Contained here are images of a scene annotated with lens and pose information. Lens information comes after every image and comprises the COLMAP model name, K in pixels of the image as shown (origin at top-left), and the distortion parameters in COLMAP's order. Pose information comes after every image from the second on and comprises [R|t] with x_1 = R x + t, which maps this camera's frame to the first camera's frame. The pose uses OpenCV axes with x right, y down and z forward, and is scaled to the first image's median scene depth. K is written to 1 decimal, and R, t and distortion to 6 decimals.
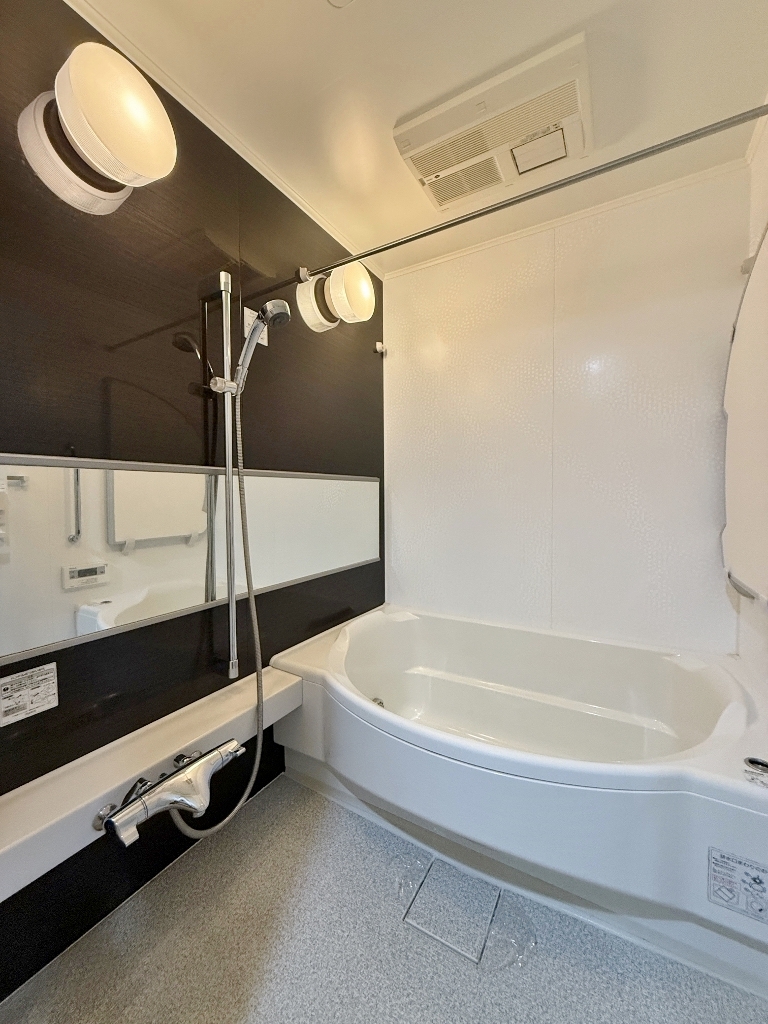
lens RADIAL K [[408.8, 0, 382.7], [0, 408.8, 510.3], [0, 0, 1]] dist [0.000868, 0.000557]
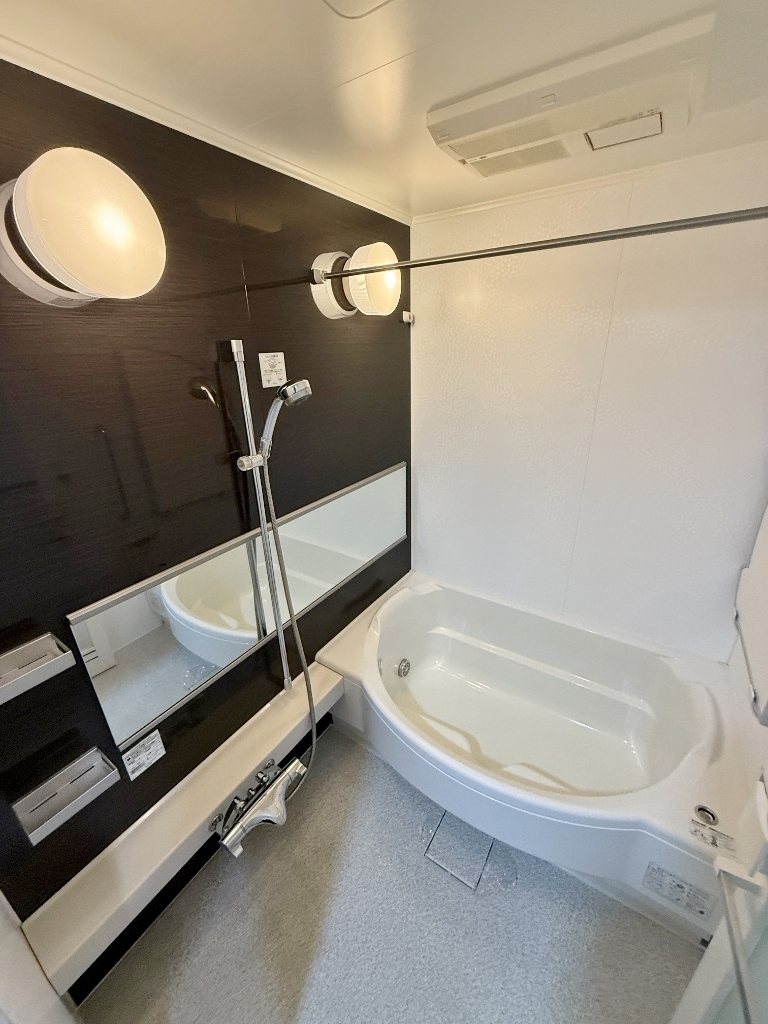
lens RADIAL K [[408.8, 0, 382.7], [0, 408.8, 510.3], [0, 0, 1]] dist [0.000868, 0.000557]
pose [[0.998275, 0.000448, -0.058705, -0.010281], [0.019717, 0.939323, 0.342466, -0.504256], [0.055296, -0.343033, 0.937694, 0.047168]]
